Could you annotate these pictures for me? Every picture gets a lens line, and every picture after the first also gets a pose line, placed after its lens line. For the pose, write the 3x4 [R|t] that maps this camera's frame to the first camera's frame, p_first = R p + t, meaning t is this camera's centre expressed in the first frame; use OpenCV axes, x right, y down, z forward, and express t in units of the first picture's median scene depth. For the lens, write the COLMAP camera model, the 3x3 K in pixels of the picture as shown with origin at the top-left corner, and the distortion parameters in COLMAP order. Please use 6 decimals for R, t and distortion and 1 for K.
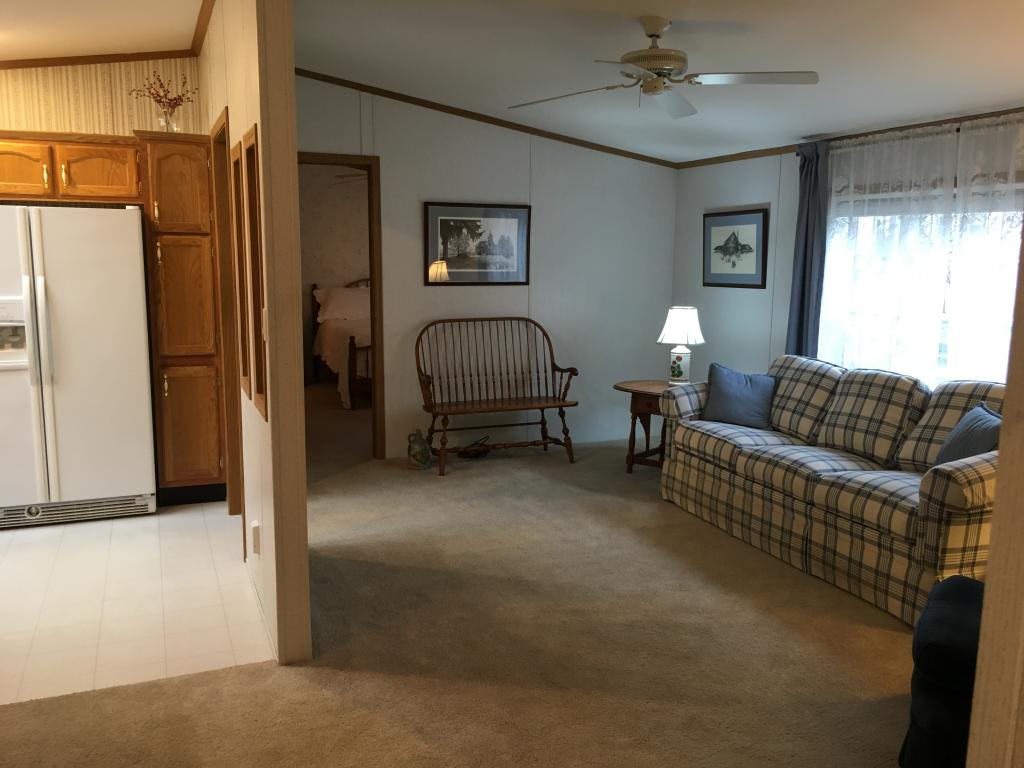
lens RADIAL K [[868.8, 0, 515.8], [0, 868.8, 385.2], [0, 0, 1]] dist [0.075370, -0.088854]
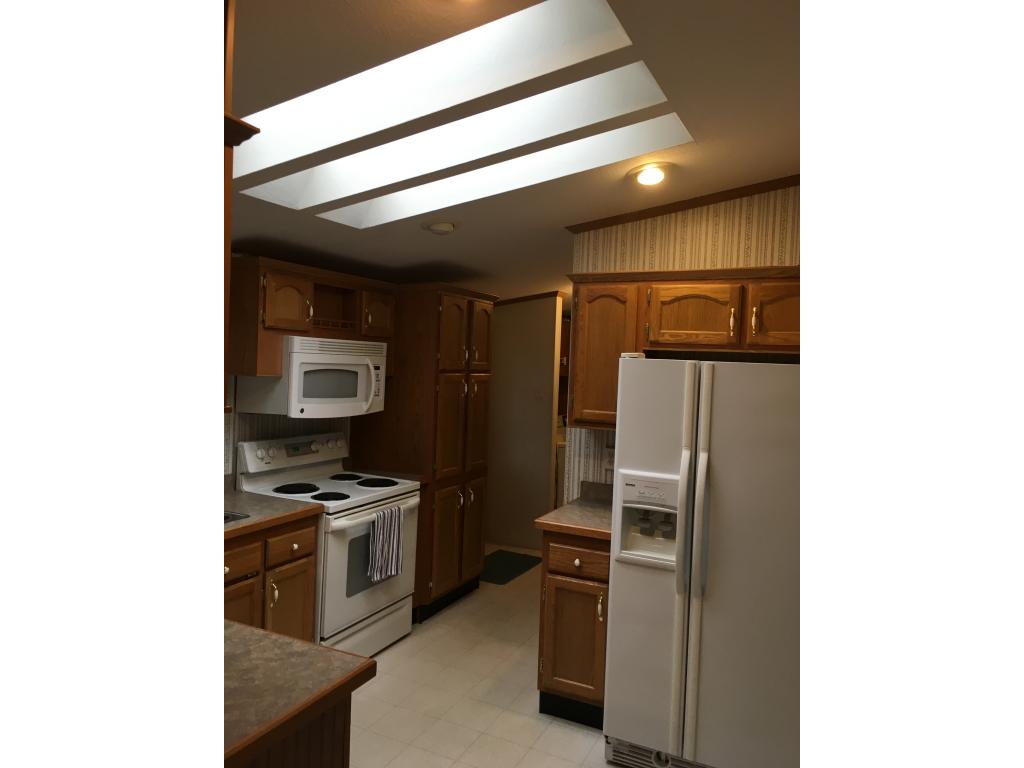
lens RADIAL K [[651.2, 0, 514.7], [0, 651.2, 378.8], [0, 0, 1]] dist [0.078349, -0.094143]
pose [[0.663616, 0.038767, -0.747068, -0.211709], [-0.148433, 0.985624, -0.080706, -0.106317], [0.733200, 0.164448, 0.659830, 0.460343]]
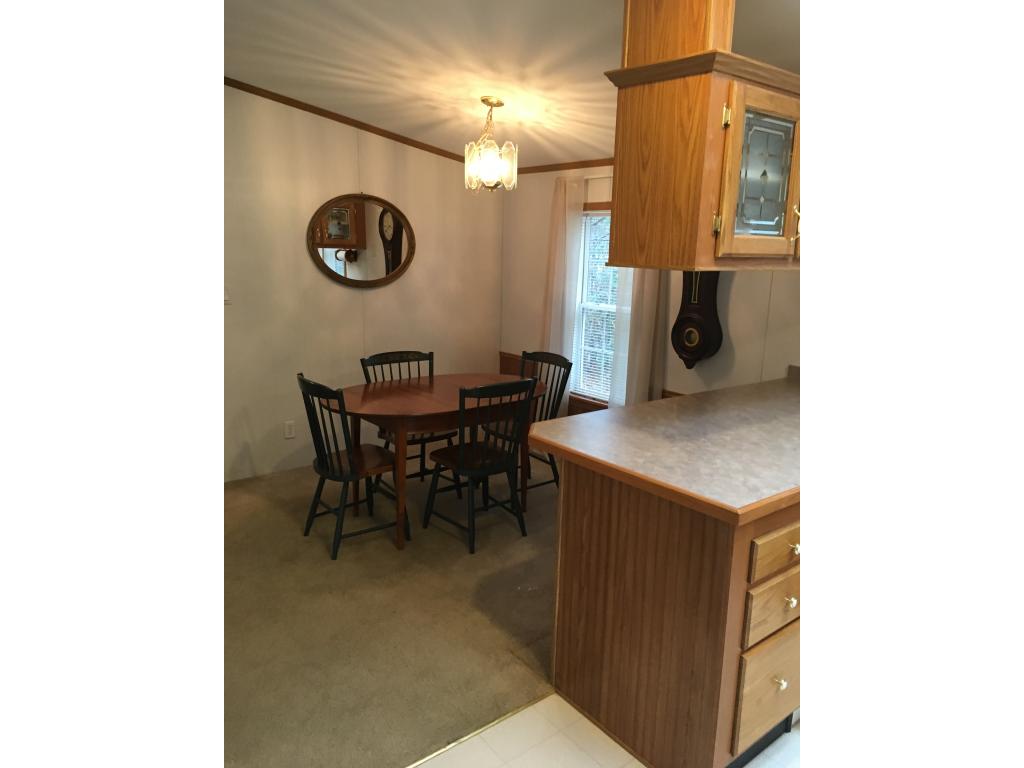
lens RADIAL K [[651.2, 0, 514.7], [0, 651.2, 378.8], [0, 0, 1]] dist [0.078349, -0.094143]
pose [[-0.962931, 0.016676, -0.269230, -0.285867], [-0.076852, 0.939763, 0.333076, -0.156783], [0.258567, 0.341420, -0.903646, 0.891495]]
